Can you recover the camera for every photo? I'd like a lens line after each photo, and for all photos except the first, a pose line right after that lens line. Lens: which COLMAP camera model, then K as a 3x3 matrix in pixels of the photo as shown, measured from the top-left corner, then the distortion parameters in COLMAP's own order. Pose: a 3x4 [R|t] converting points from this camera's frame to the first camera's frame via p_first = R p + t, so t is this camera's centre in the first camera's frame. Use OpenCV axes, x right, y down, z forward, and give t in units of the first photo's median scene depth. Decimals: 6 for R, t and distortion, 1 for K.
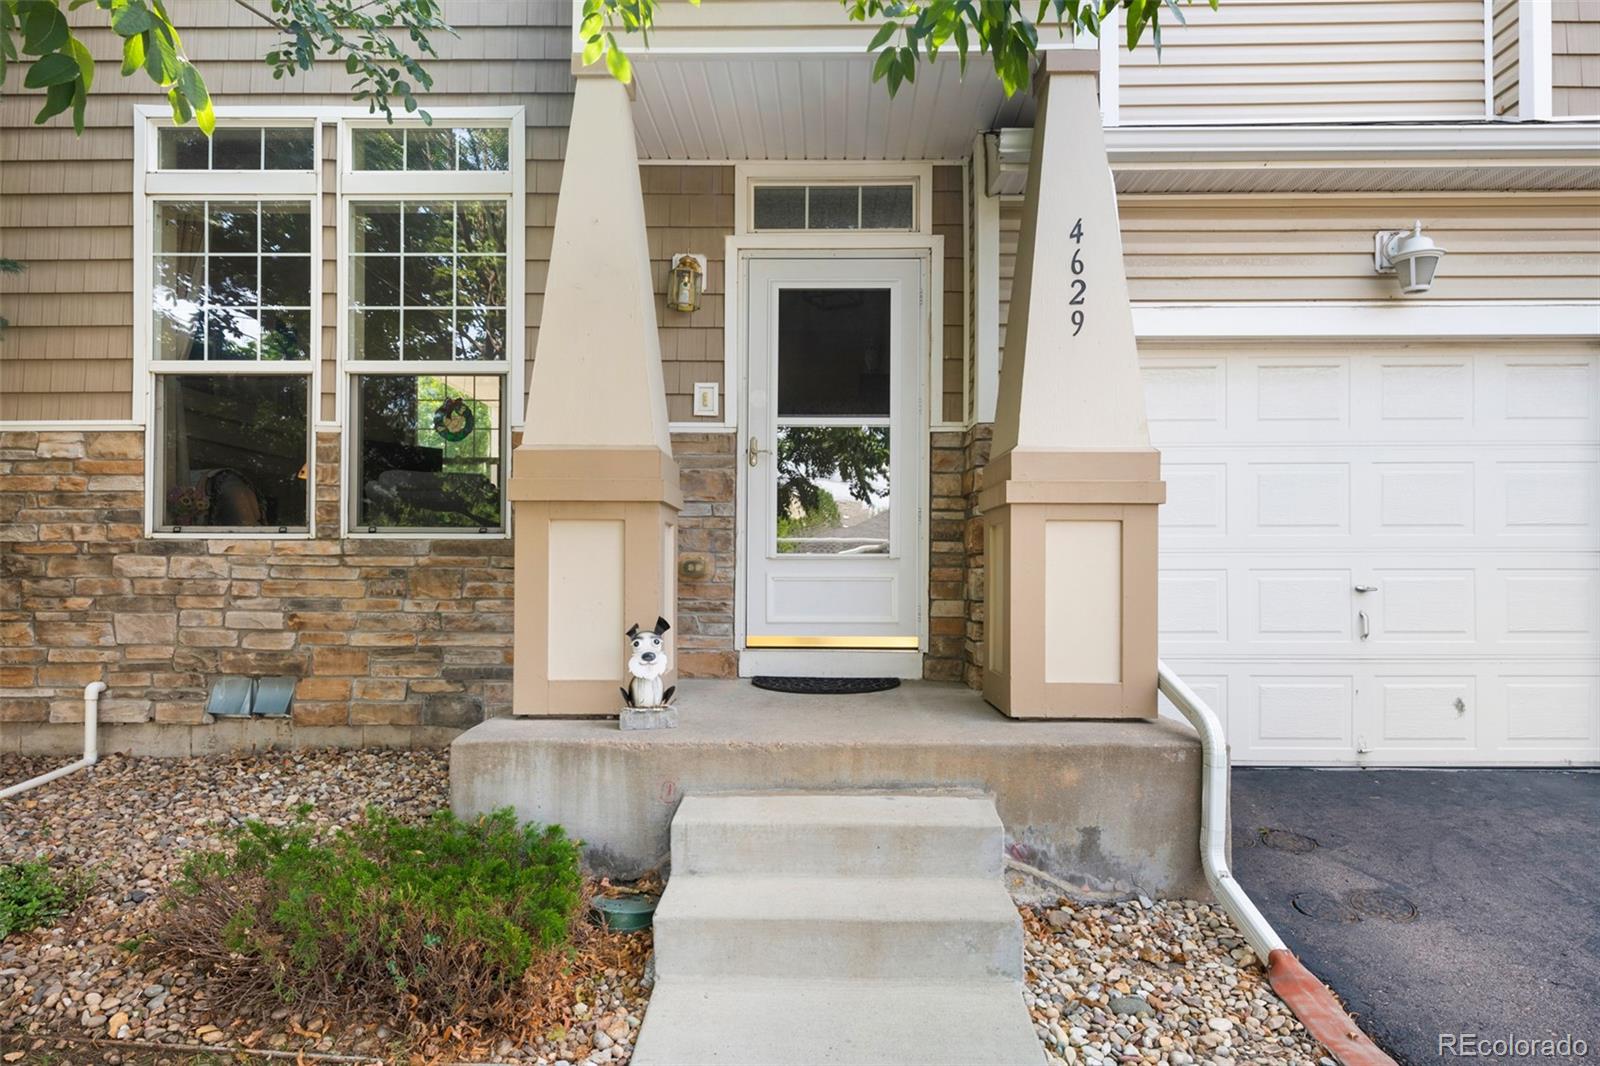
lens RADIAL K [[933.3, 0, 796.9], [0, 933.3, 545.2], [0, 0, 1]] dist [0.001546, 0.000577]
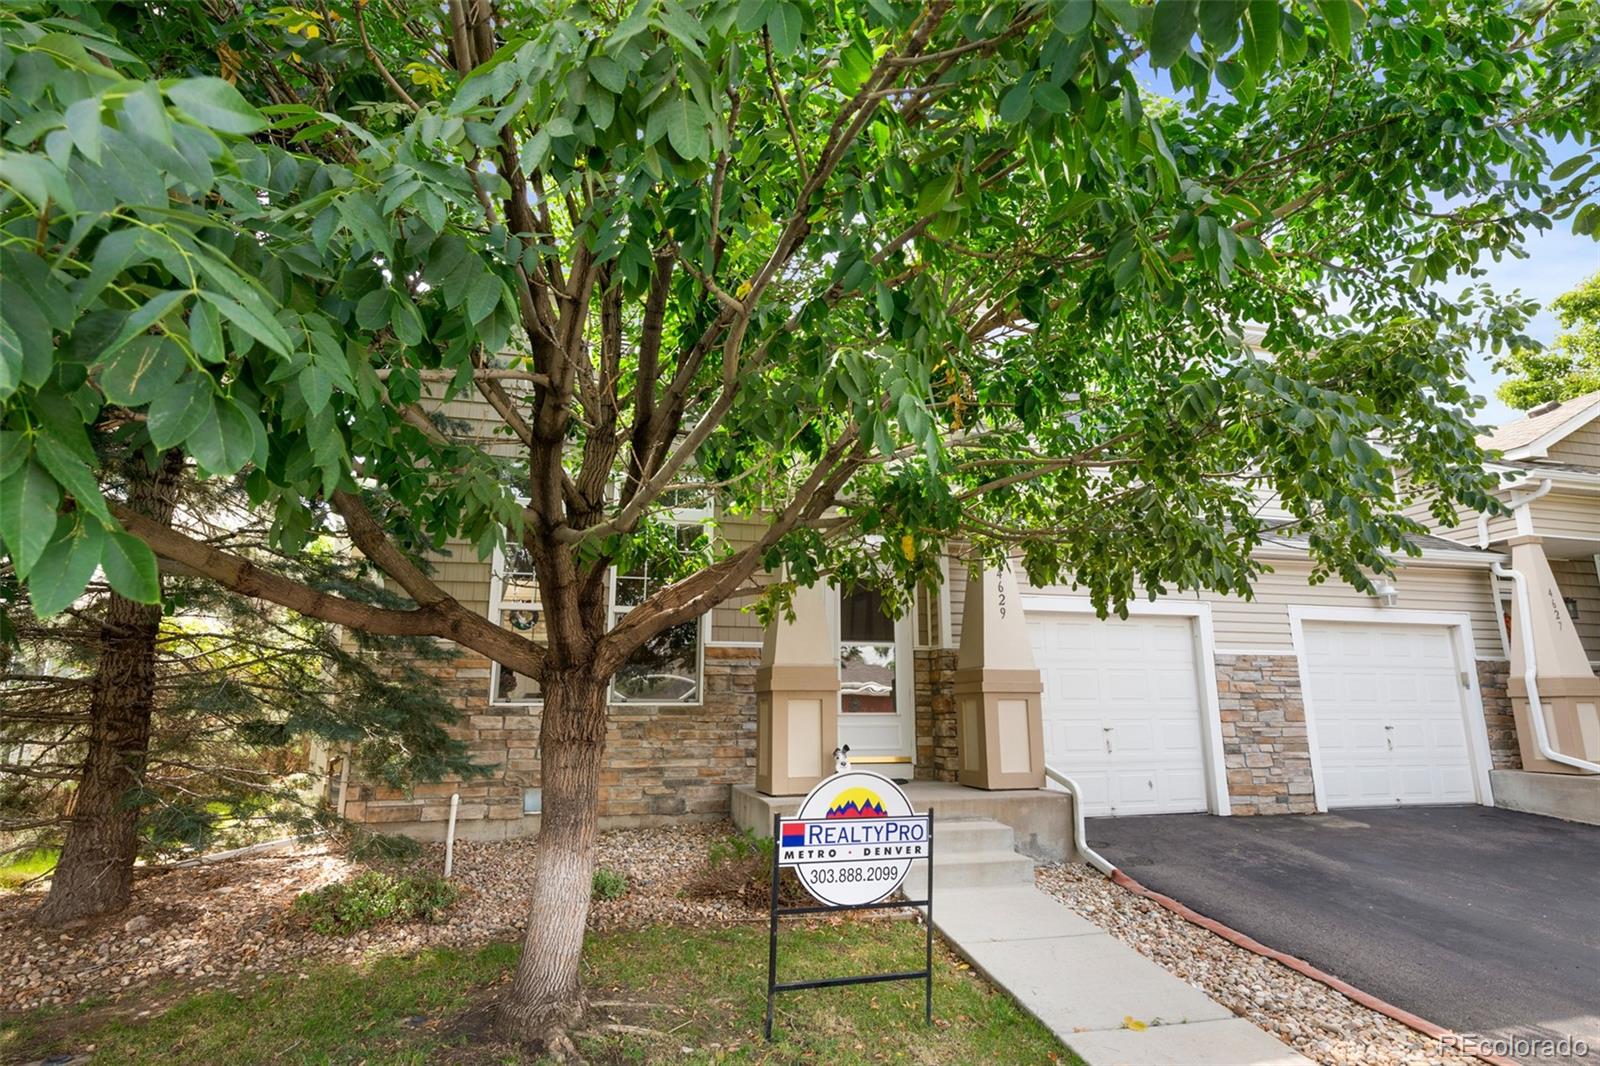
lens RADIAL K [[810.2, 0, 798.9], [0, 810.2, 523.0], [0, 0, 1]] dist [0.004321, 0.000143]
pose [[0.963485, 0.056128, 0.261812, -0.572419], [-0.001428, 0.978846, -0.204591, -0.032961], [-0.267757, 0.196747, 0.943184, -0.640279]]
